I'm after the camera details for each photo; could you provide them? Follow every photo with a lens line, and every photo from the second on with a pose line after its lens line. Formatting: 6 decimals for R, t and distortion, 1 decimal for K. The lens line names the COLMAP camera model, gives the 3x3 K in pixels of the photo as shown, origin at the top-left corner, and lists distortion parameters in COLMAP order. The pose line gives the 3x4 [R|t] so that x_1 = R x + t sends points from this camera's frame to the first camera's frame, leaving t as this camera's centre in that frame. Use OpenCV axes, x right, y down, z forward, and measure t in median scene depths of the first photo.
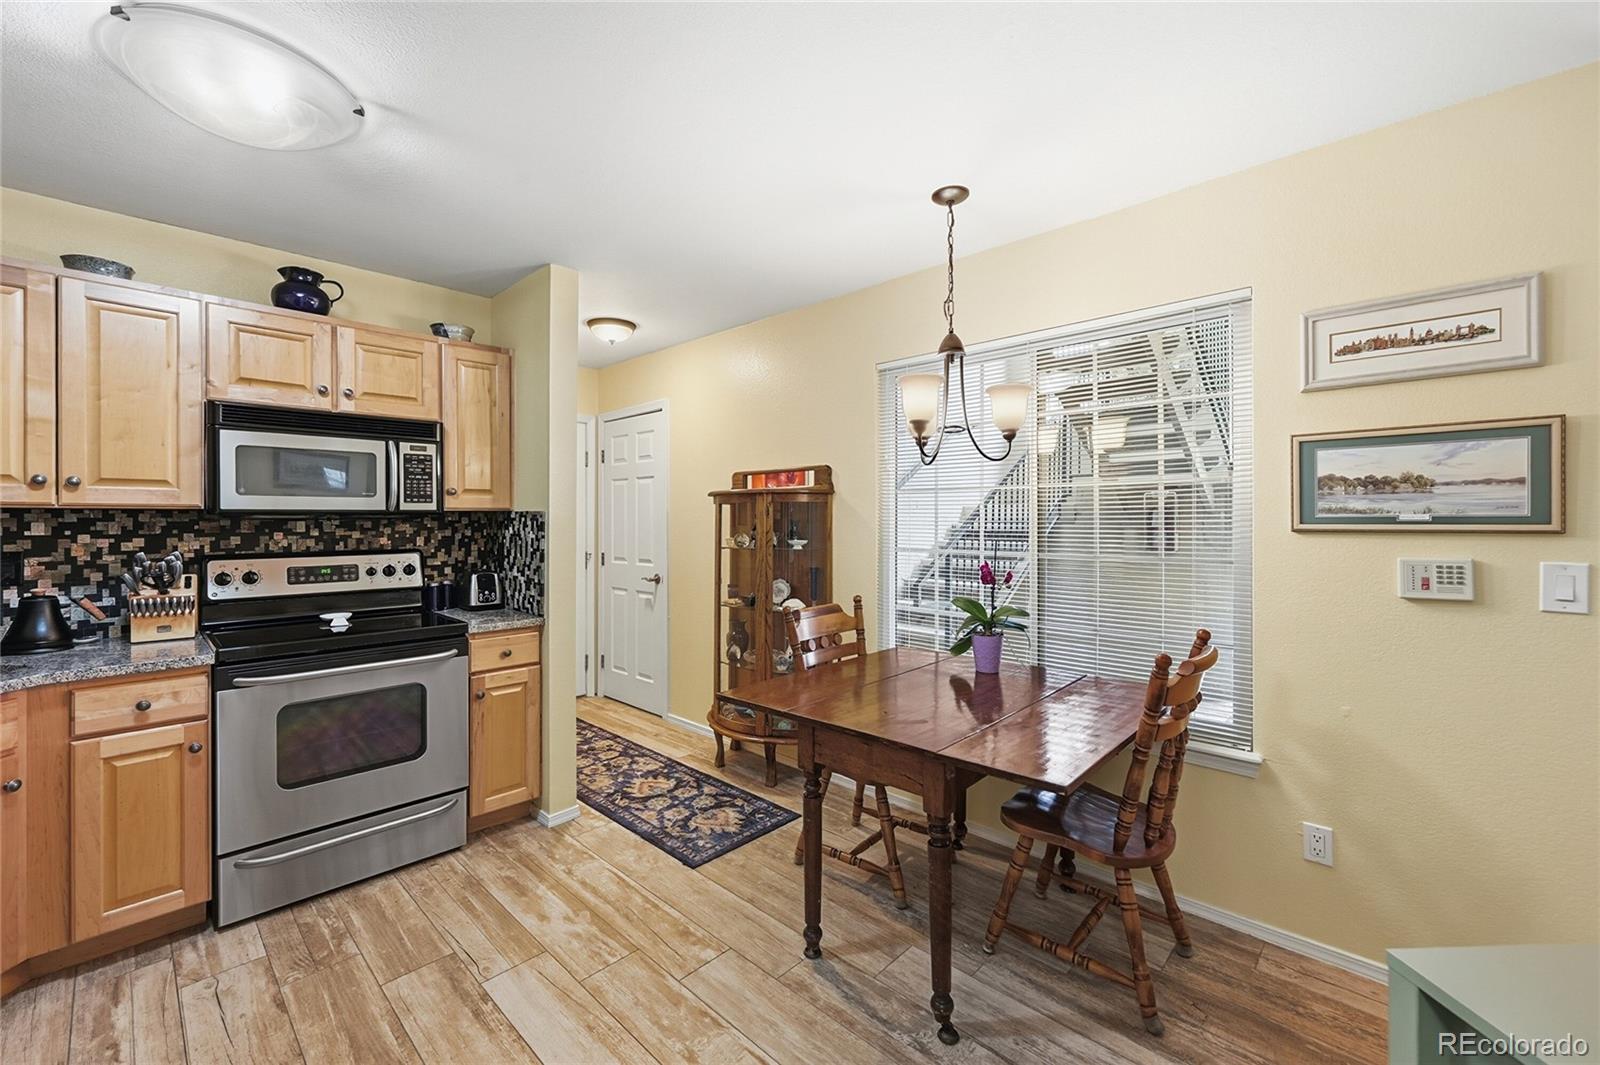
lens RADIAL K [[641.0, 0, 809.0], [0, 641.0, 522.9], [0, 0, 1]] dist [-0.002310, 0.000693]
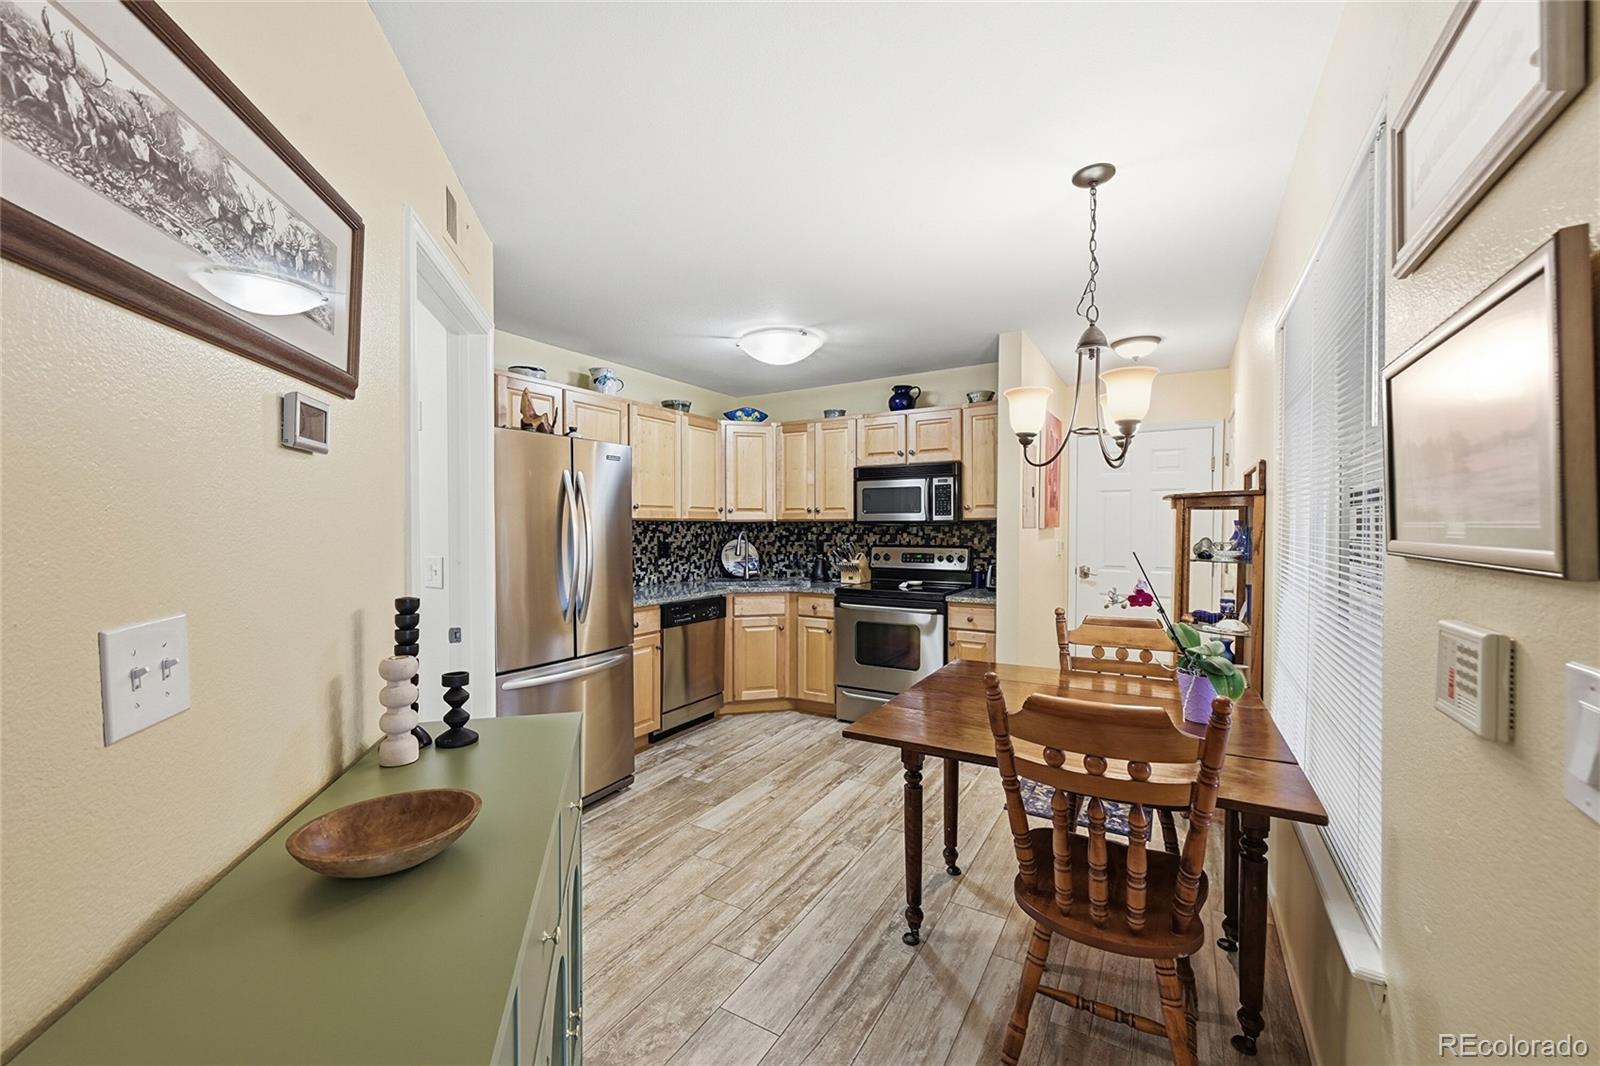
lens RADIAL K [[643.3, 0, 802.8], [0, 643.3, 536.4], [0, 0, 1]] dist [-0.001510, -0.000072]
pose [[0.221744, 0.015421, -0.974983, 0.887252], [-0.004042, 0.999881, 0.014895, -0.002364], [0.975097, 0.000638, 0.221779, 0.329691]]
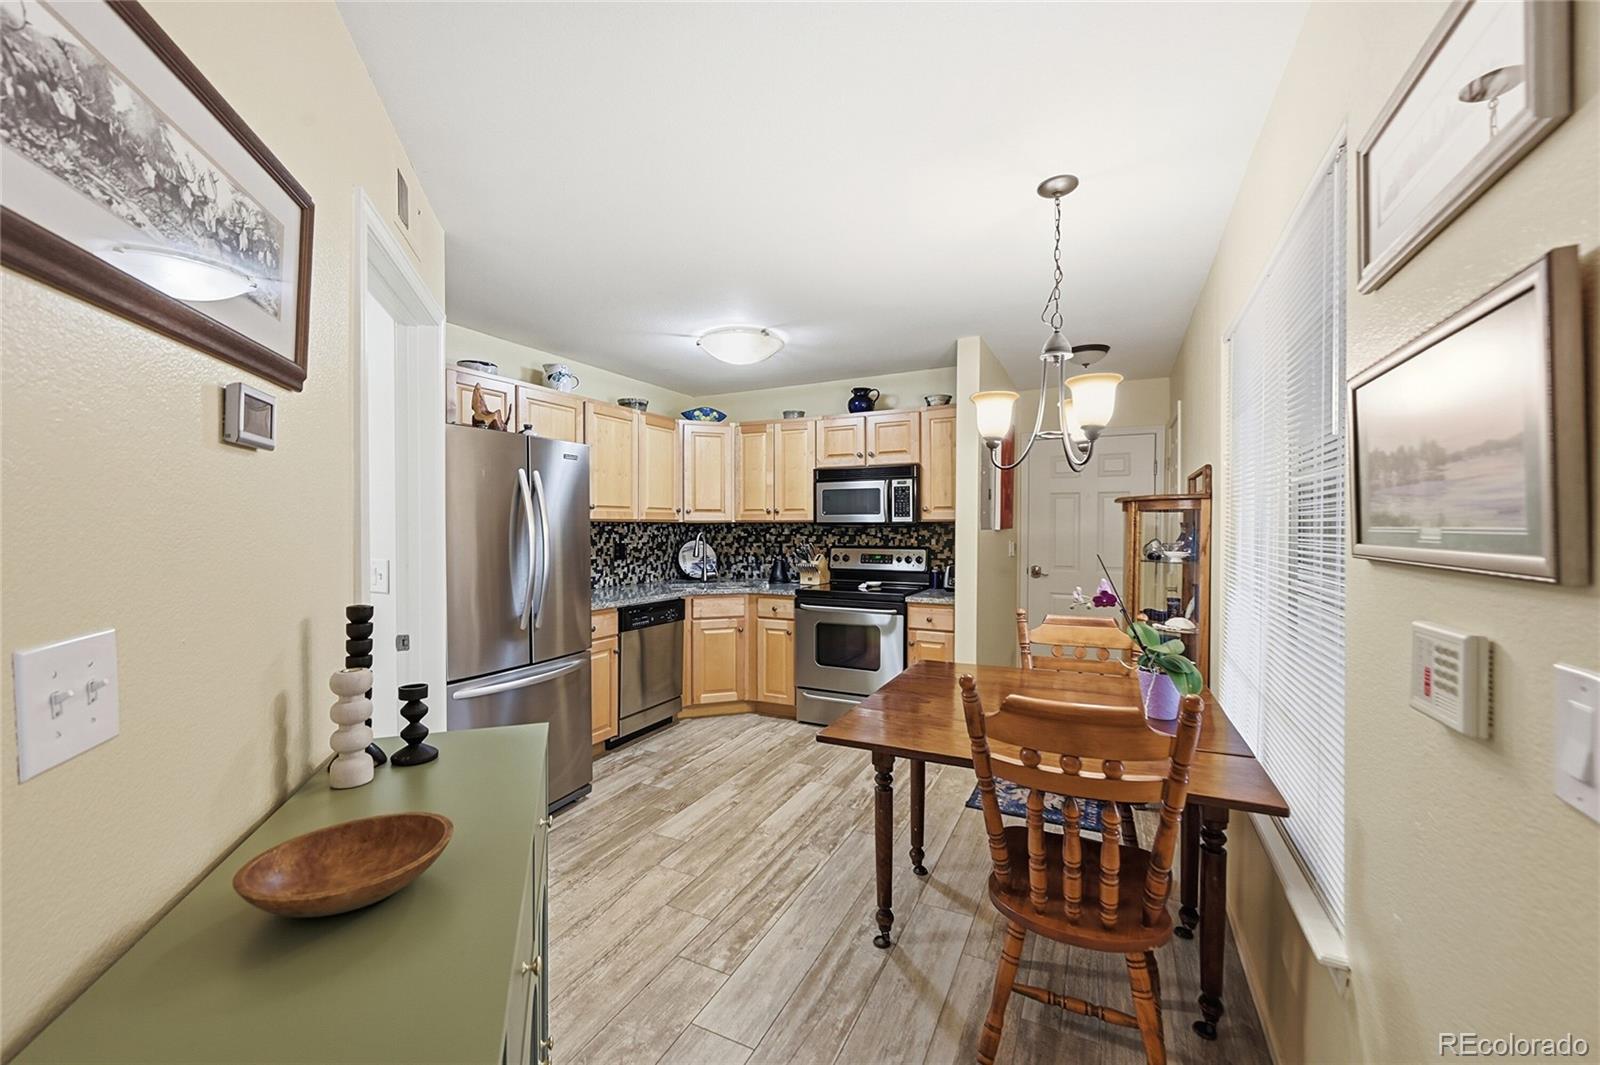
lens RADIAL K [[641.0, 0, 804.1], [0, 641.0, 533.9], [0, 0, 1]] dist [-0.002310, 0.000693]
pose [[0.297764, 0.011126, -0.954575, 0.869779], [-0.005049, 0.999936, 0.010080, -0.004257], [0.954626, 0.001819, 0.297801, 0.308801]]
